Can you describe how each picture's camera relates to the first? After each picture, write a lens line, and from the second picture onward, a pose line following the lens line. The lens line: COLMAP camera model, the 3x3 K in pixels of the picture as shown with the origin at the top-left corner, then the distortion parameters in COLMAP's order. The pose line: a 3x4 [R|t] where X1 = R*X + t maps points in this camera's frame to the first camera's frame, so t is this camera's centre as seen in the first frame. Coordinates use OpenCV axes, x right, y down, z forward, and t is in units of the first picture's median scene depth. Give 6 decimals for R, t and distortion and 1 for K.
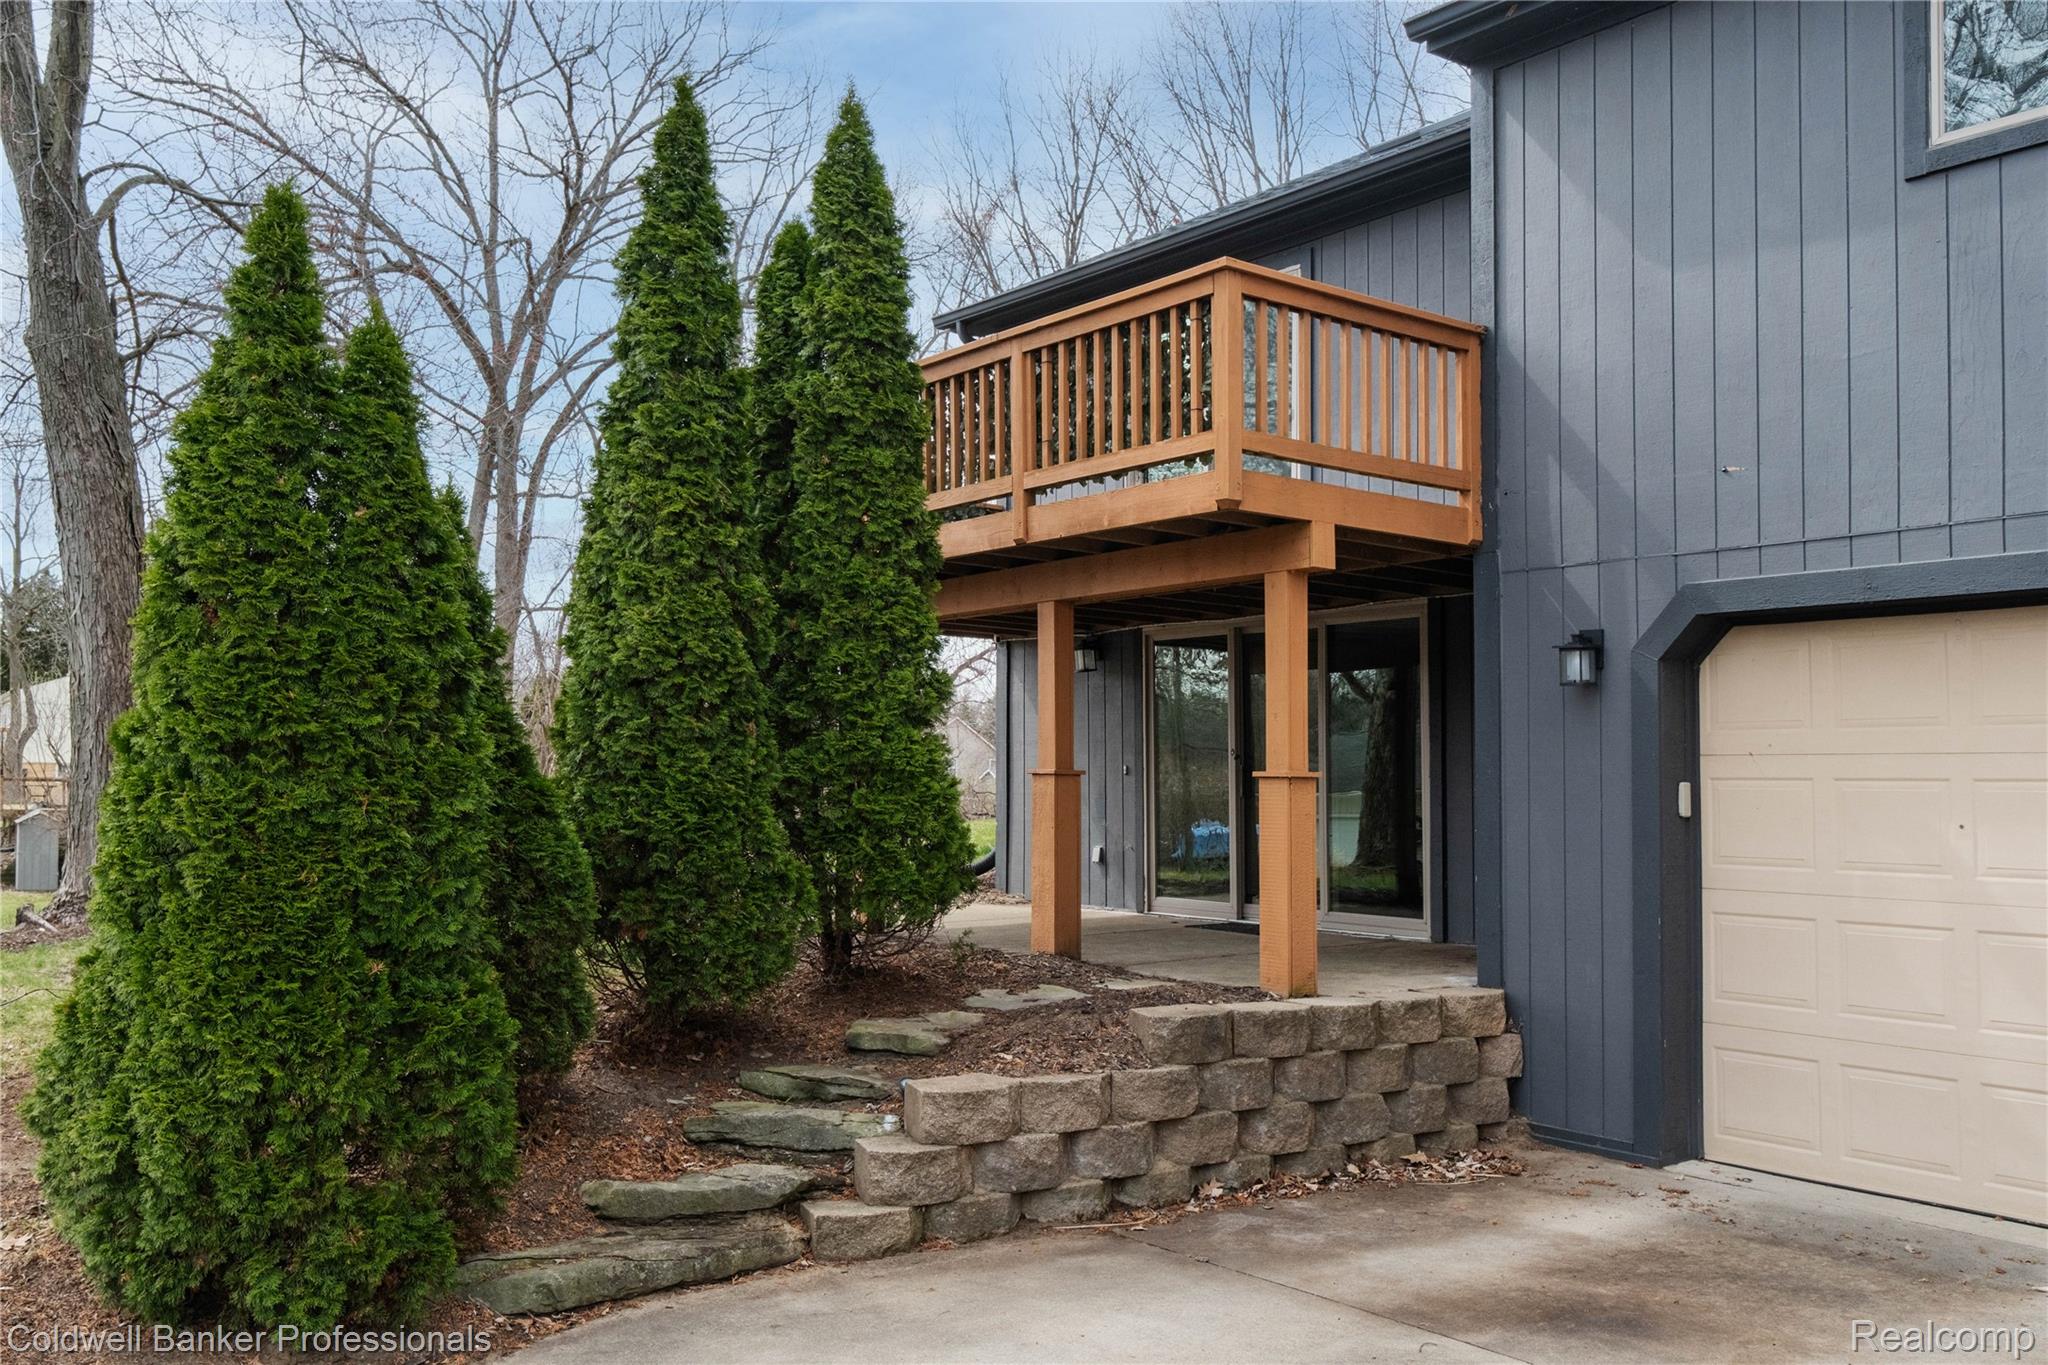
lens RADIAL K [[1791.3, 0, 1026.3], [0, 1791.3, 673.7], [0, 0, 1]] dist [0.010749, -0.005228]
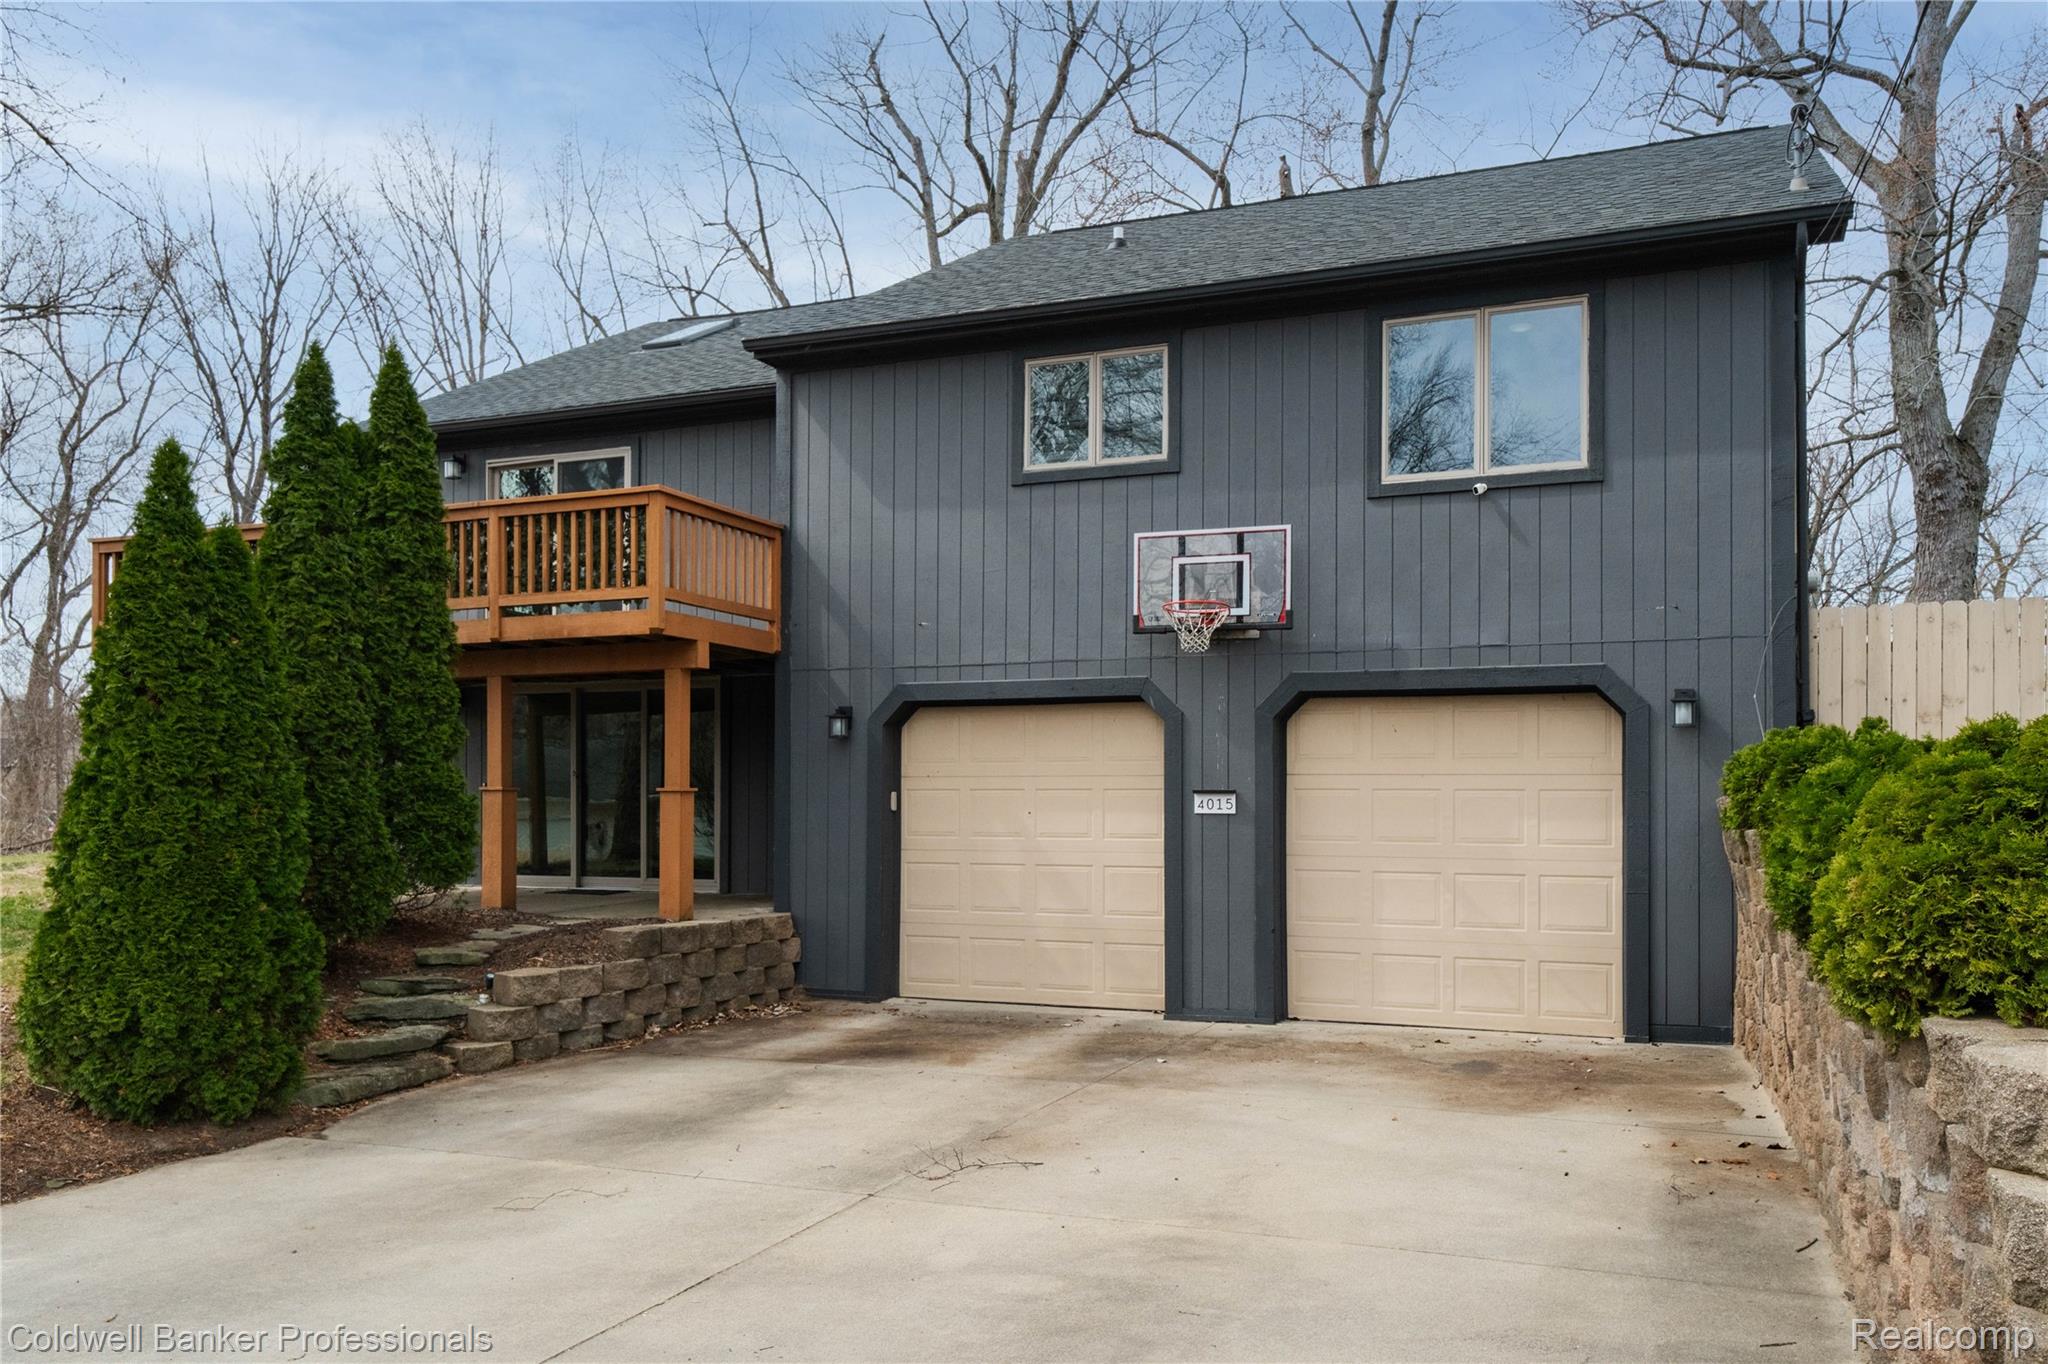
lens RADIAL K [[1791.3, 0, 1024.8], [0, 1791.3, 687.4], [0, 0, 1]] dist [0.010749, -0.005228]
pose [[0.860038, 0.019204, 0.509869, -0.460059], [-0.021339, 0.999771, -0.001661, -0.046538], [-0.509784, -0.009451, 0.860251, -0.649827]]
